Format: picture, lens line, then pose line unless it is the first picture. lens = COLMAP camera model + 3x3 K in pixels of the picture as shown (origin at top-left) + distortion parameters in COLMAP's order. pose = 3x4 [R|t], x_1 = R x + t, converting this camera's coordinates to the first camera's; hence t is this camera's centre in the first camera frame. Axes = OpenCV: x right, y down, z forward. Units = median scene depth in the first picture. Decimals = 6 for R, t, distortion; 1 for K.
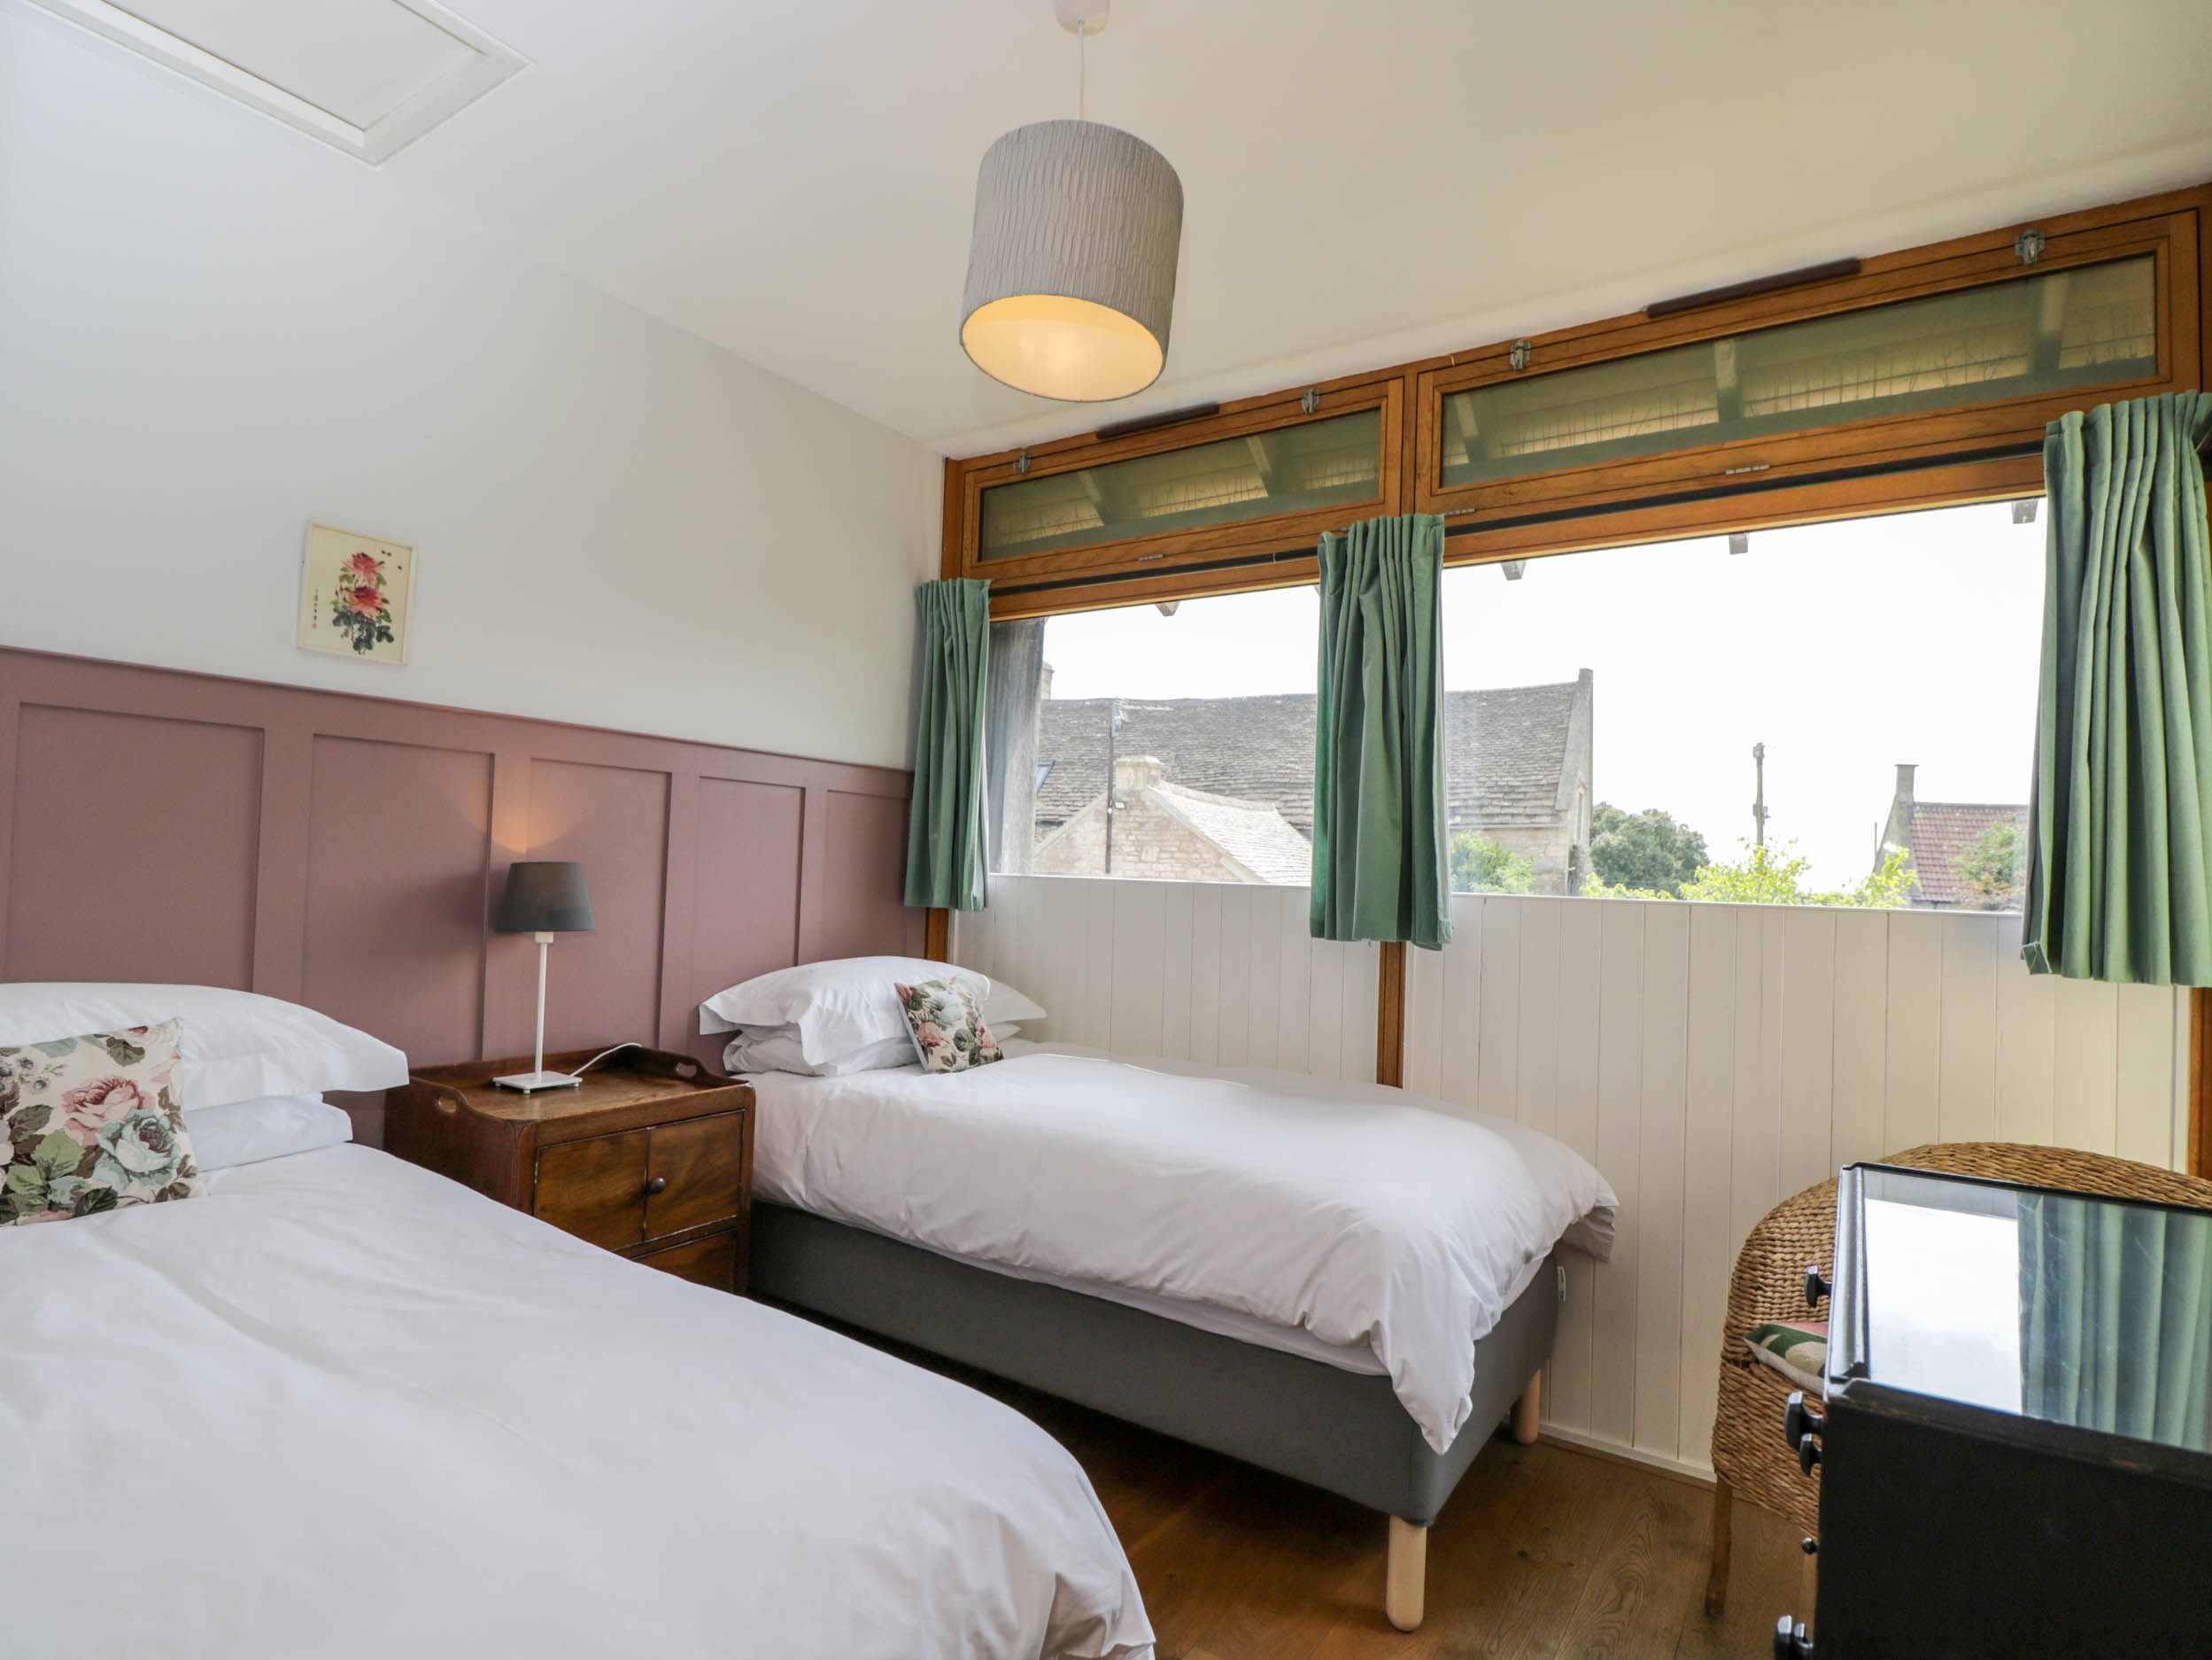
lens RADIAL K [[1152.6, 0, 1104.6], [0, 1152.6, 837.9], [0, 0, 1]] dist [-0.001255, -0.011570]
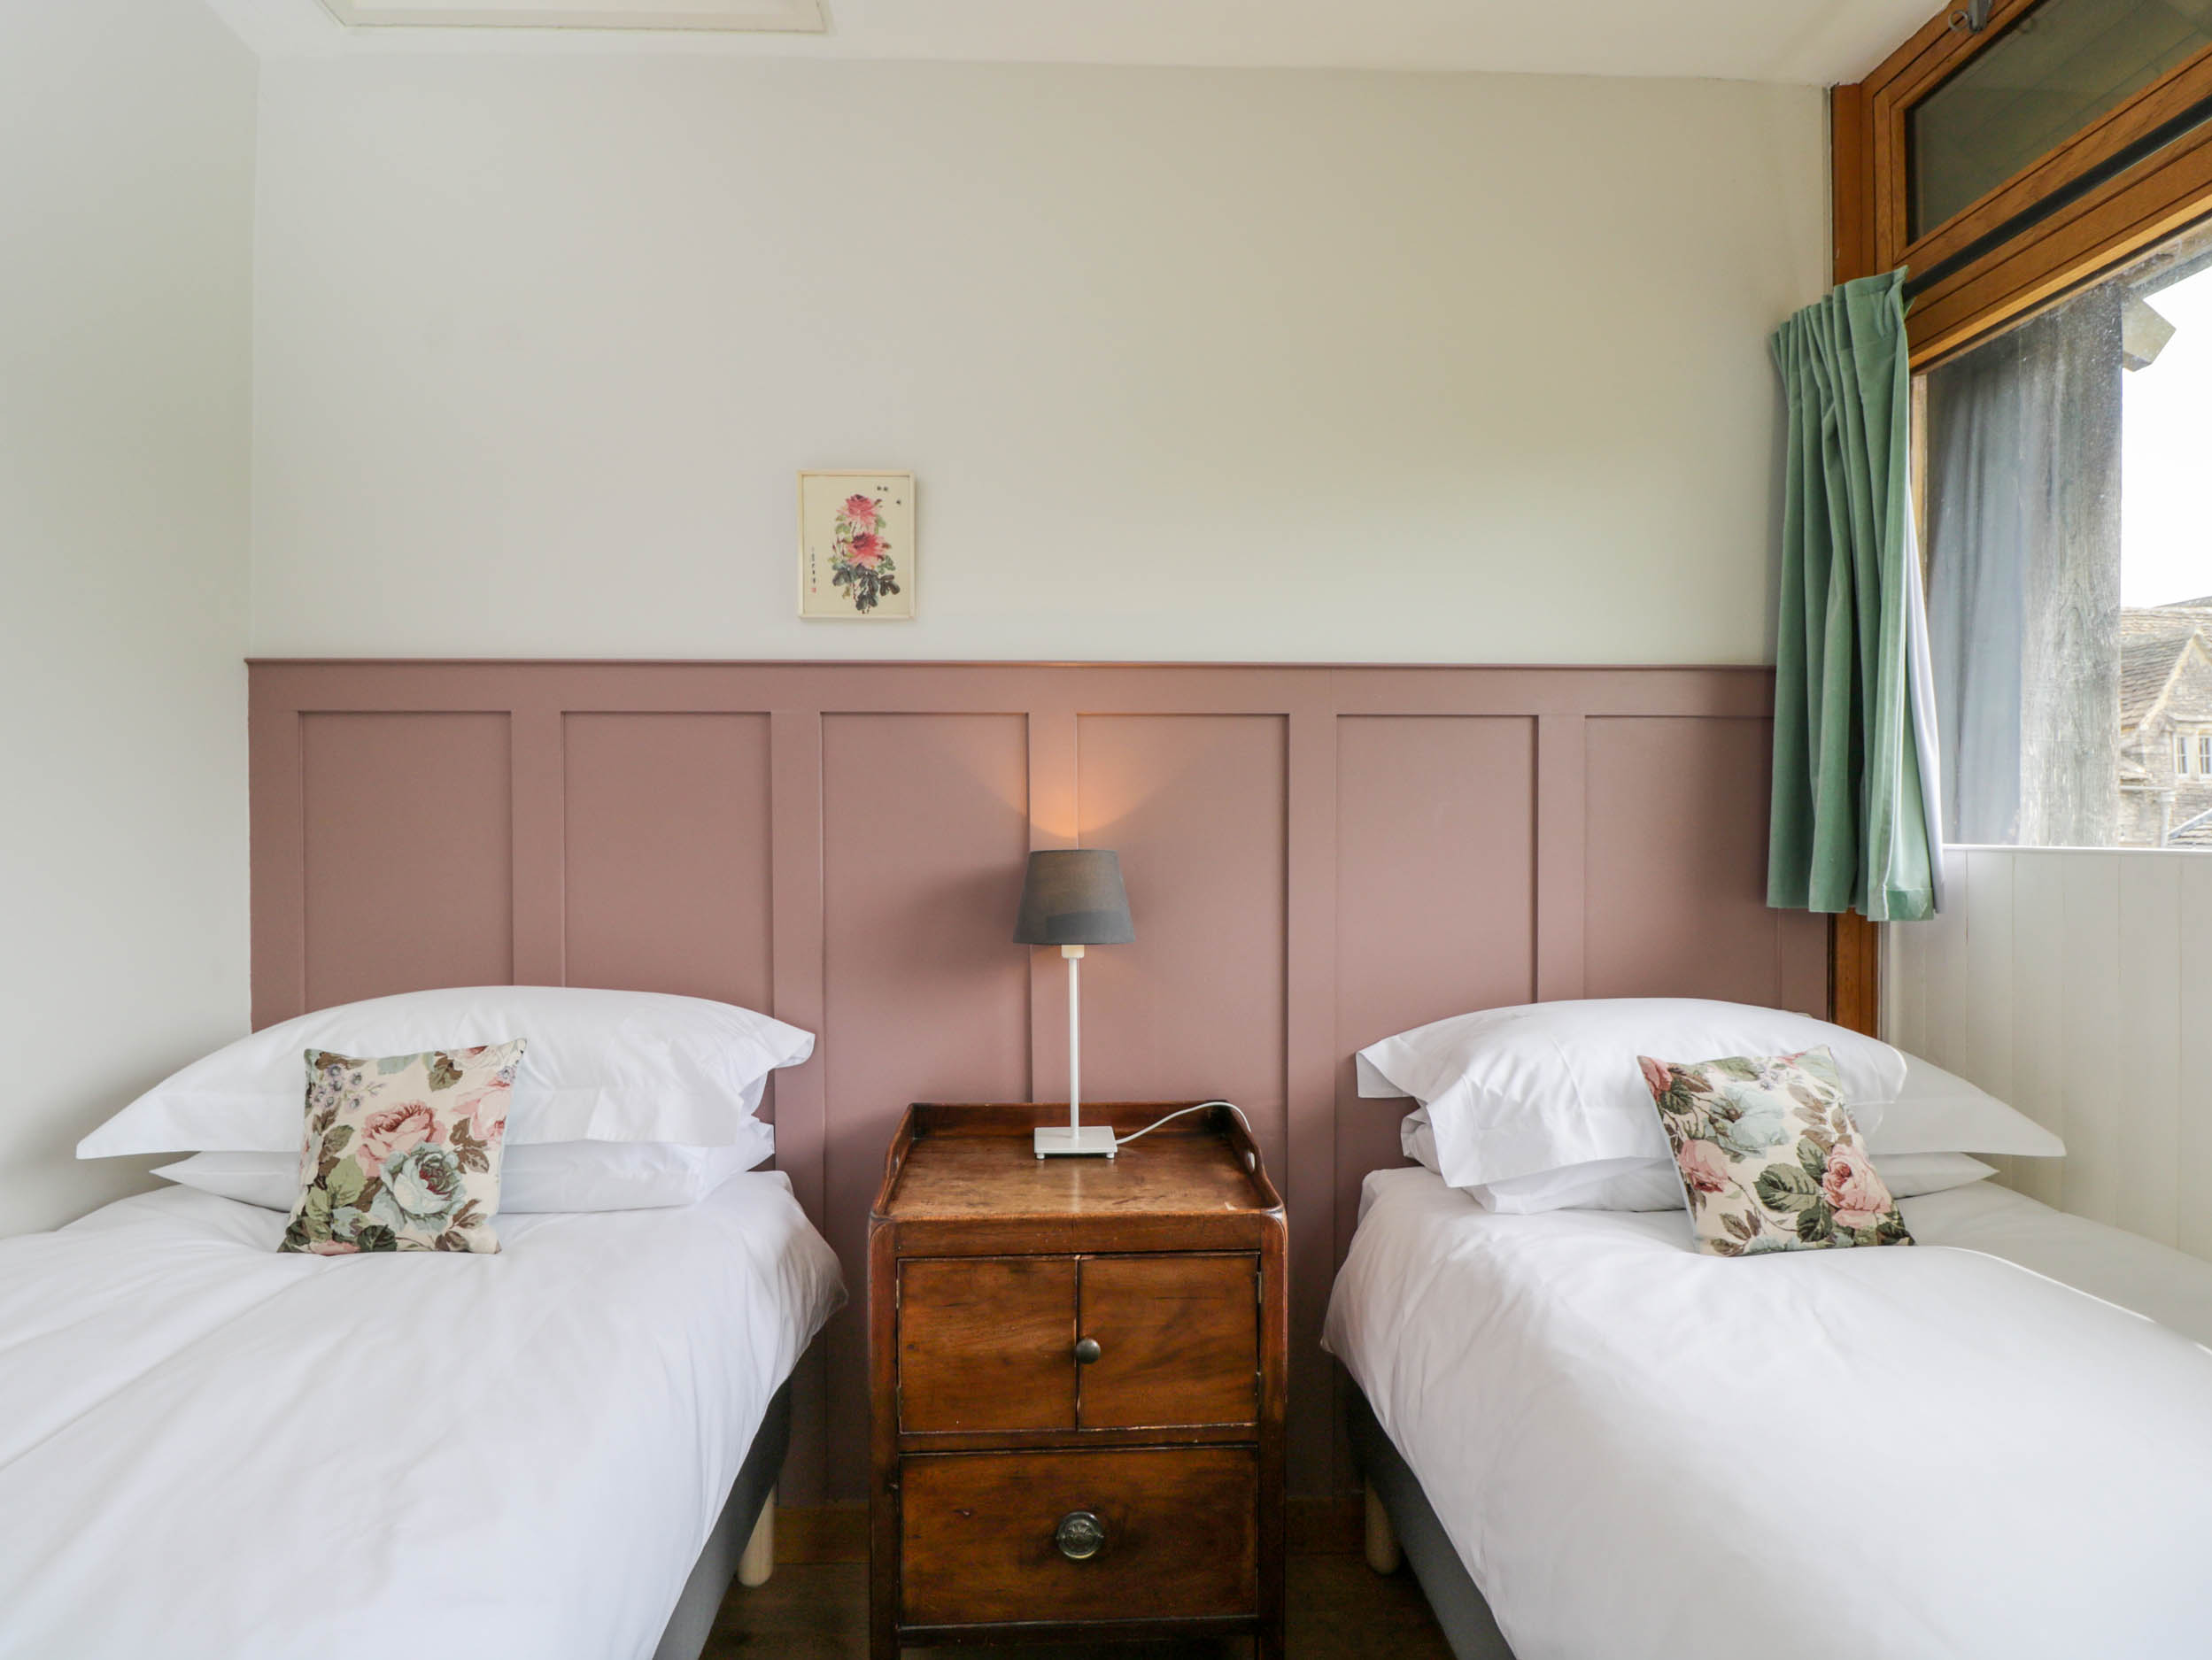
lens RADIAL K [[1152.6, 0, 1104.6], [0, 1152.6, 837.9], [0, 0, 1]] dist [-0.001255, -0.011570]
pose [[0.583009, -0.030072, -0.811909, 0.146145], [0.047440, 0.998870, -0.002932, 0.017651], [0.811080, -0.036807, 0.583776, 0.630698]]
